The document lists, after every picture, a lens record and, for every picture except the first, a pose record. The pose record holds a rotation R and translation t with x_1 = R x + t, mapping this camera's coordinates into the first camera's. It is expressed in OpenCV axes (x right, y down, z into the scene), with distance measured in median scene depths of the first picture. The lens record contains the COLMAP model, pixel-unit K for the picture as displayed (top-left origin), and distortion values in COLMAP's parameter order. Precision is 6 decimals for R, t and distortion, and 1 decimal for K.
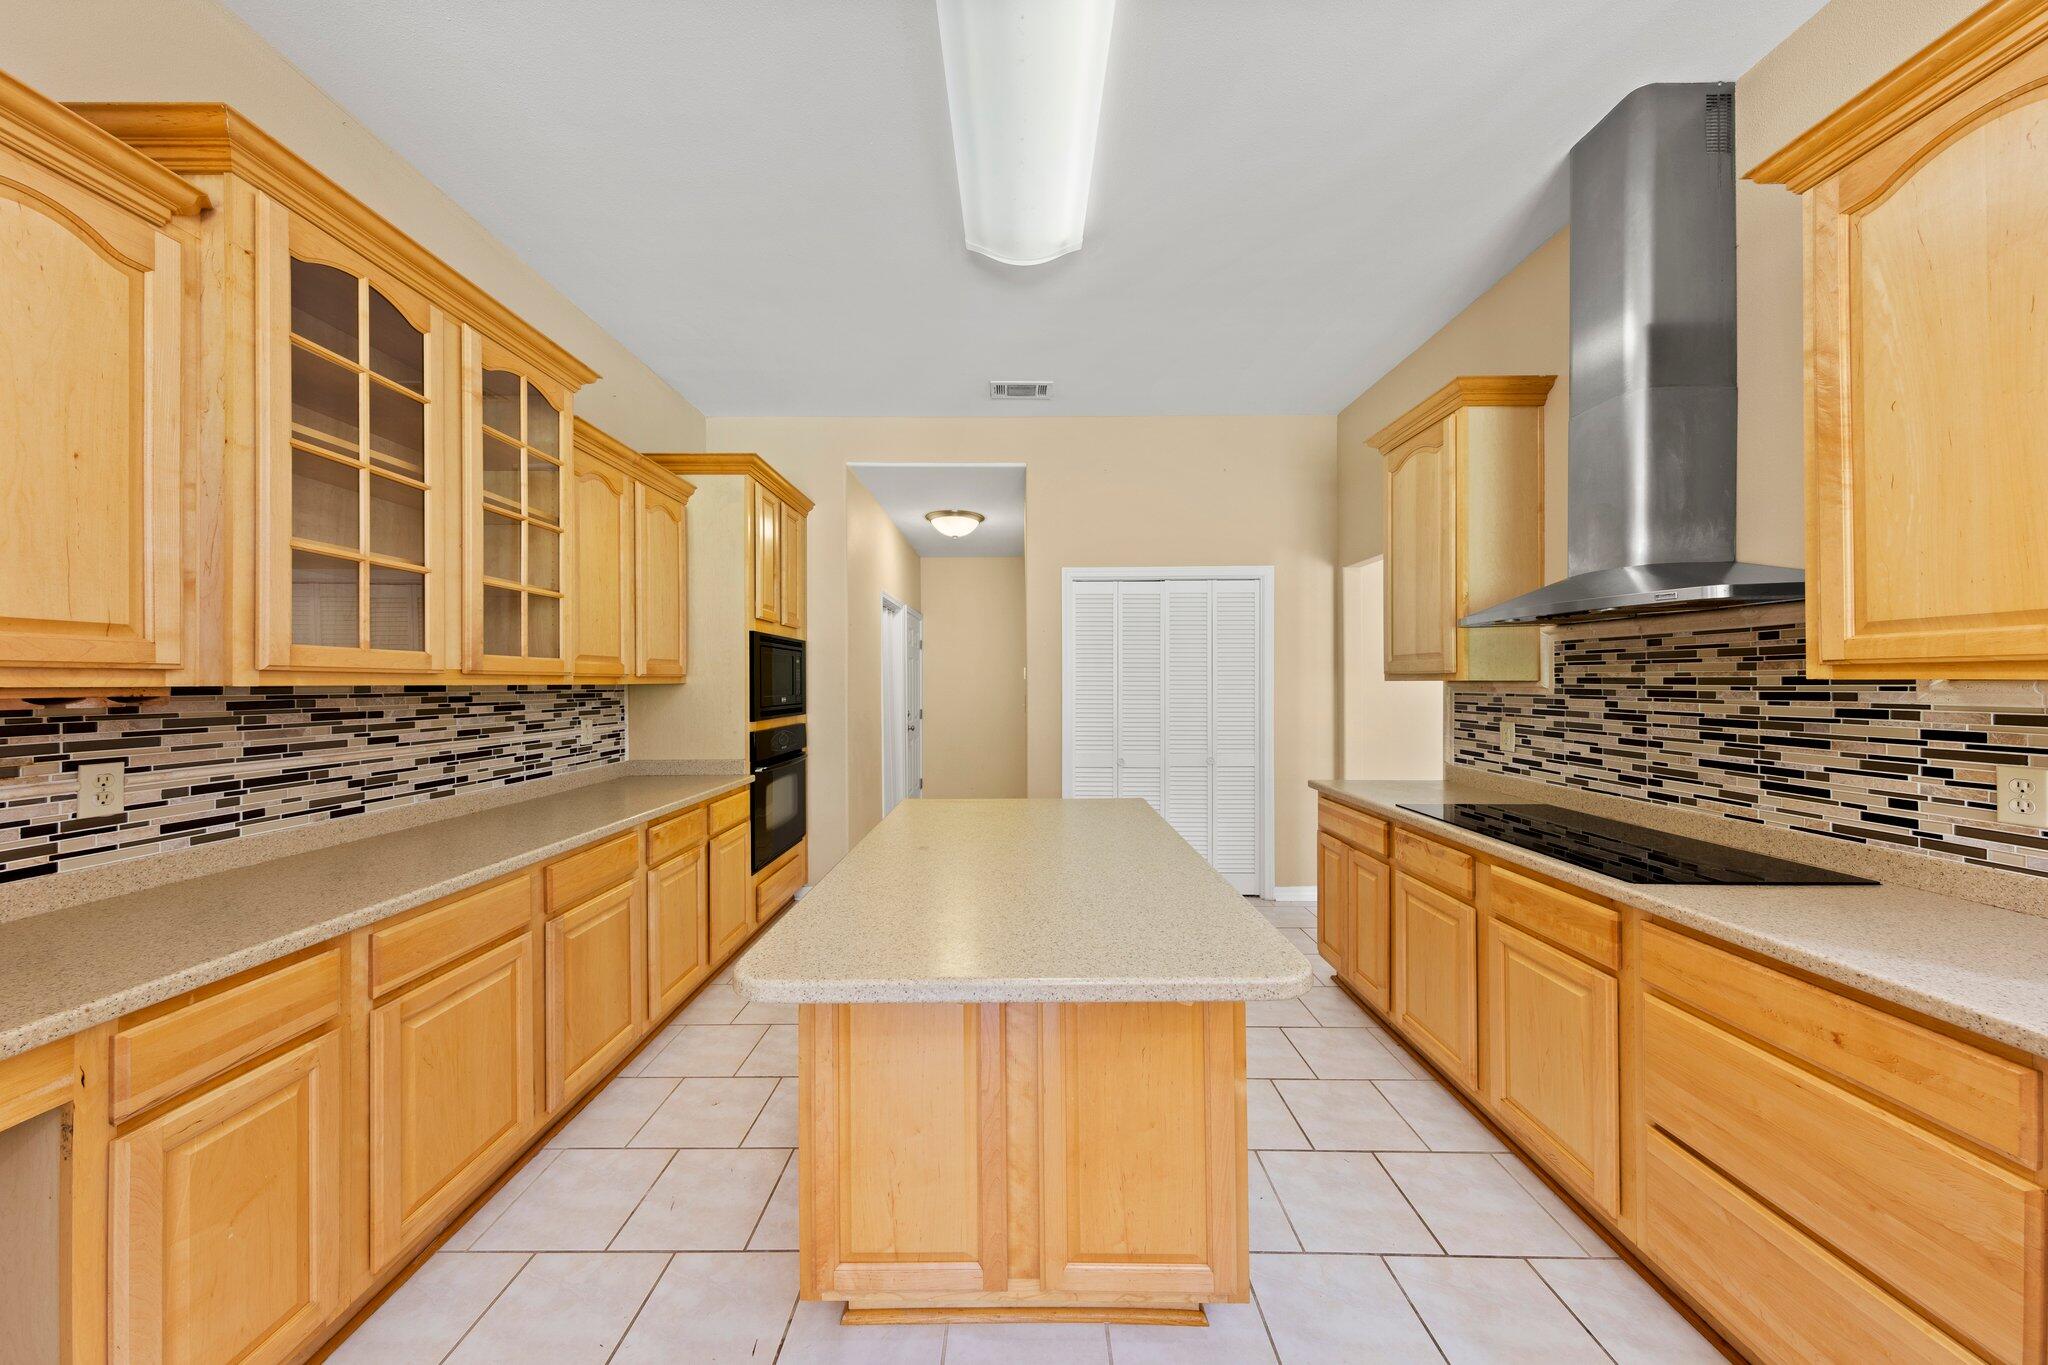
lens RADIAL K [[645.0, 0, 1016.6], [0, 645.0, 674.8], [0, 0, 1]] dist [0.006780, -0.000889]
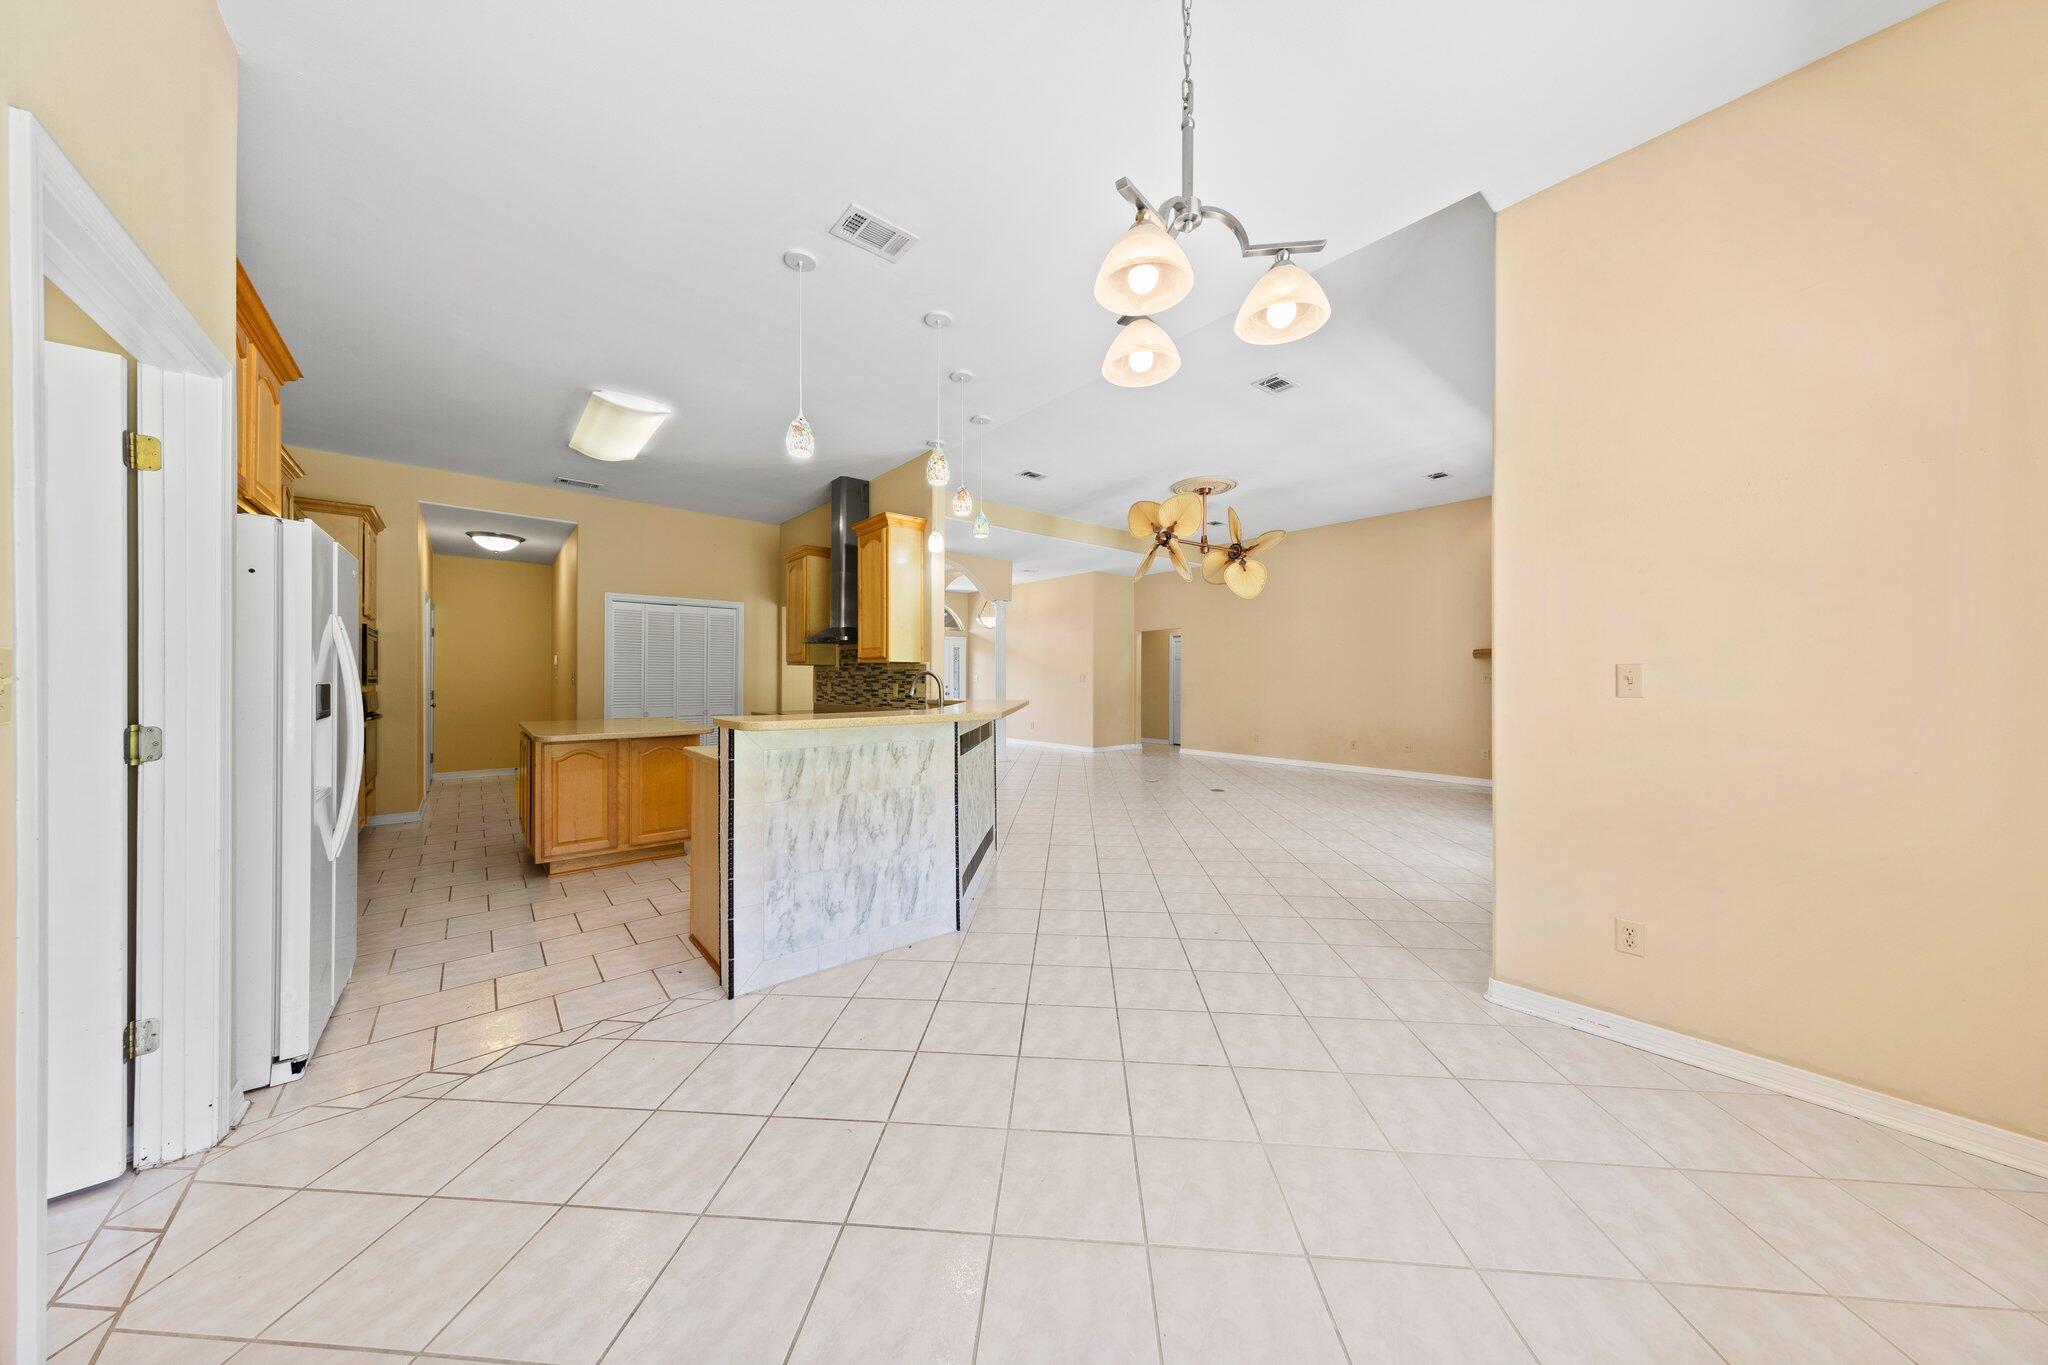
lens RADIAL K [[645.0, 0, 1023.7], [0, 645.0, 673.2], [0, 0, 1]] dist [0.006780, -0.000889]
pose [[0.753966, 0.011159, 0.656818, -0.393722], [-0.012301, 0.999920, -0.002868, 0.048015], [-0.656798, -0.005918, 0.754043, -1.759367]]
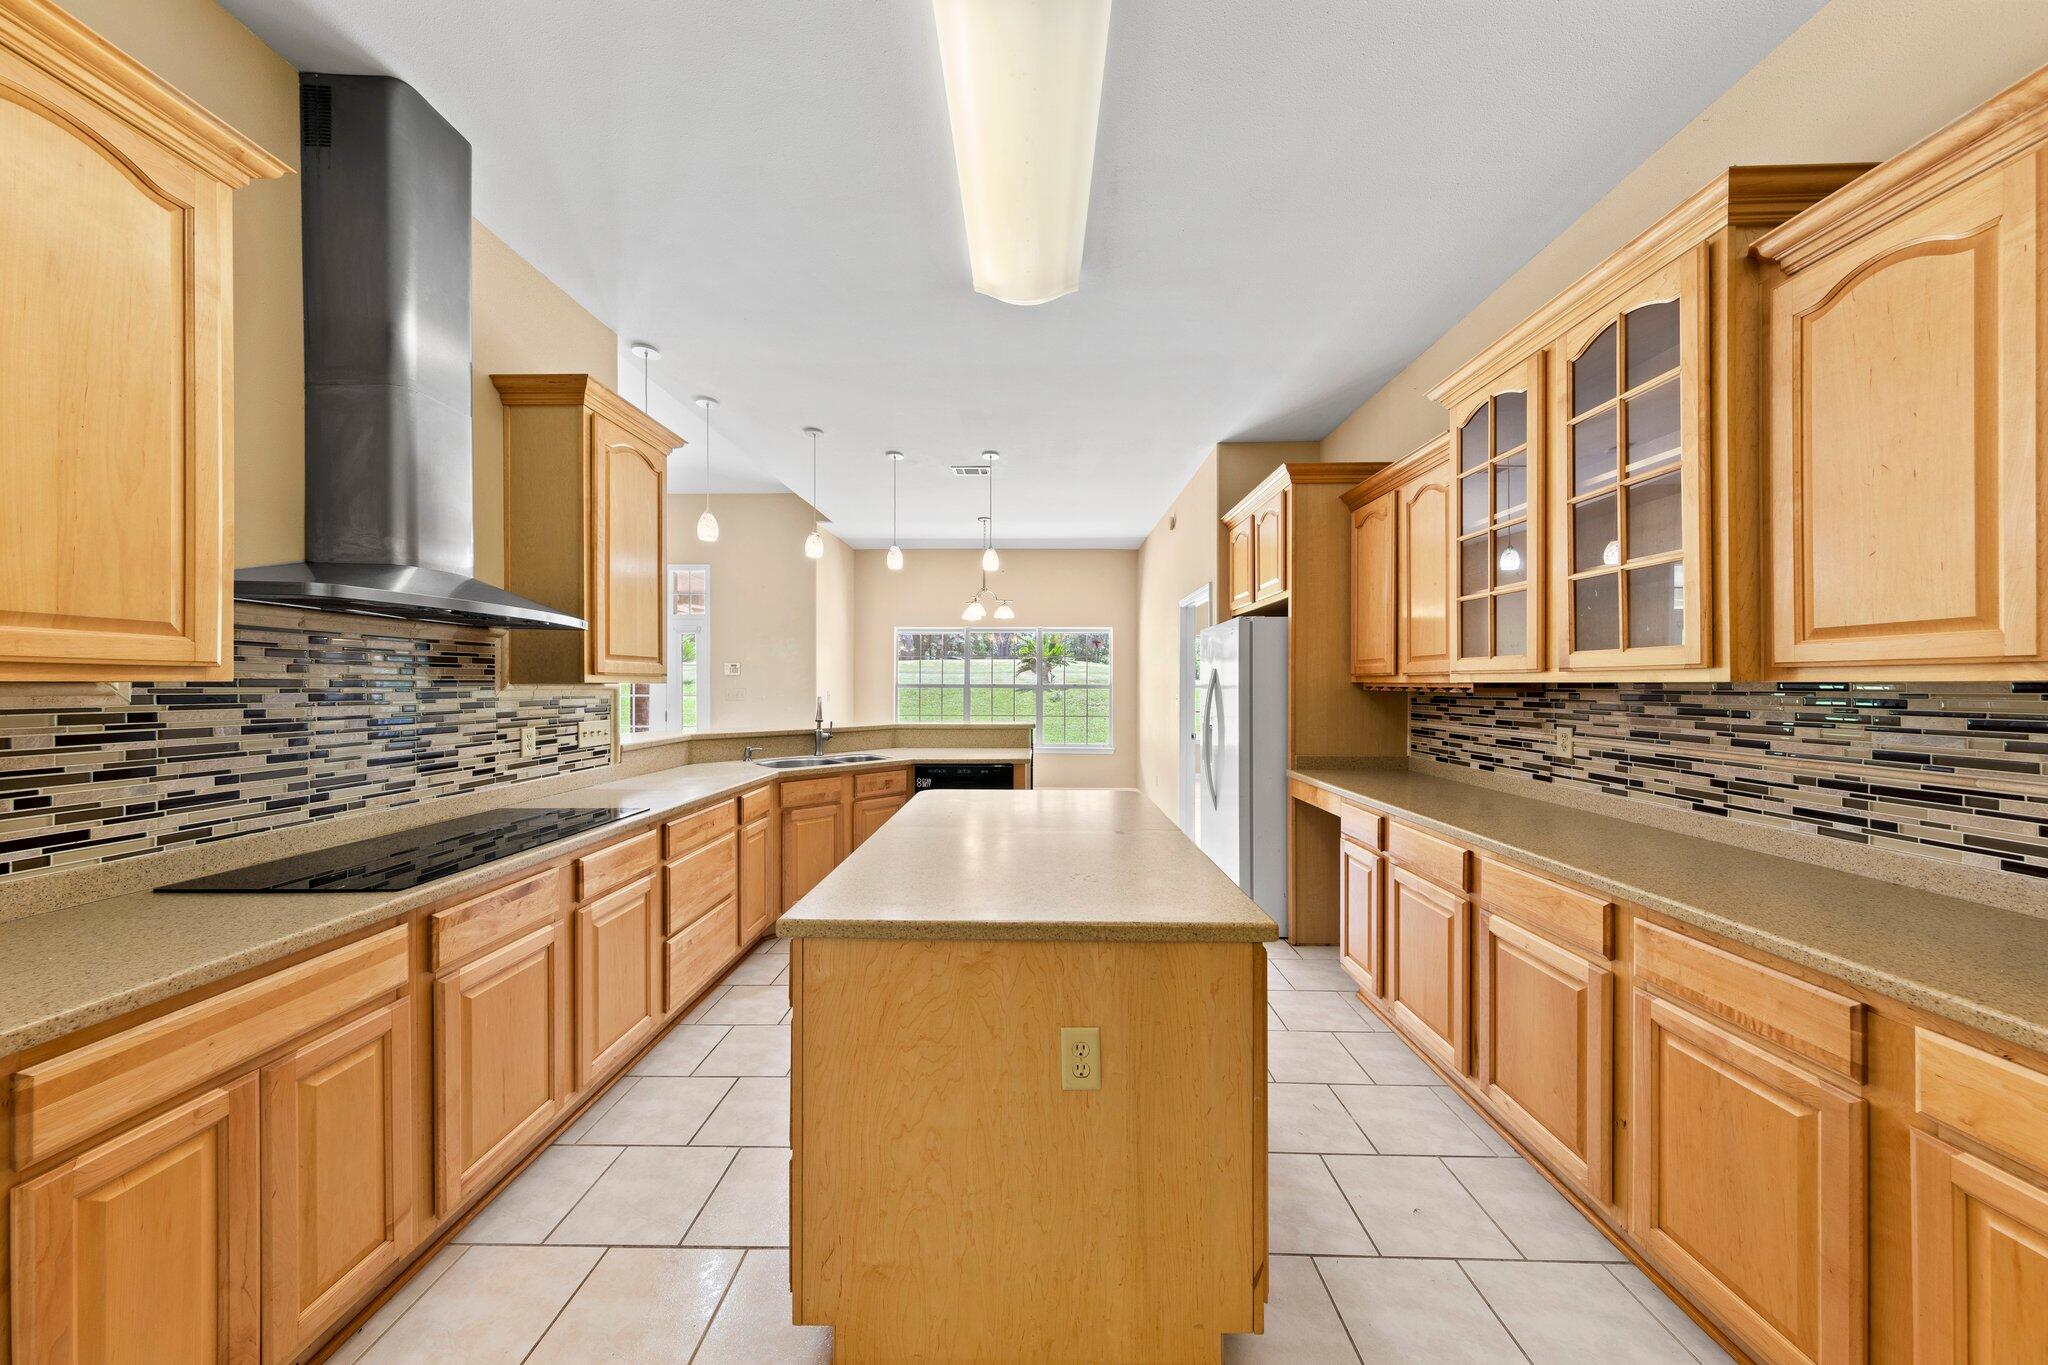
lens RADIAL K [[645.0, 0, 1017.8], [0, 645.0, 680.5], [0, 0, 1]] dist [0.006780, -0.000889]
pose [[-0.999842, 0.004268, 0.017245, 0.009705], [0.003966, 0.999839, -0.017507, 0.024820], [-0.017317, -0.017435, -0.999698, 1.872336]]
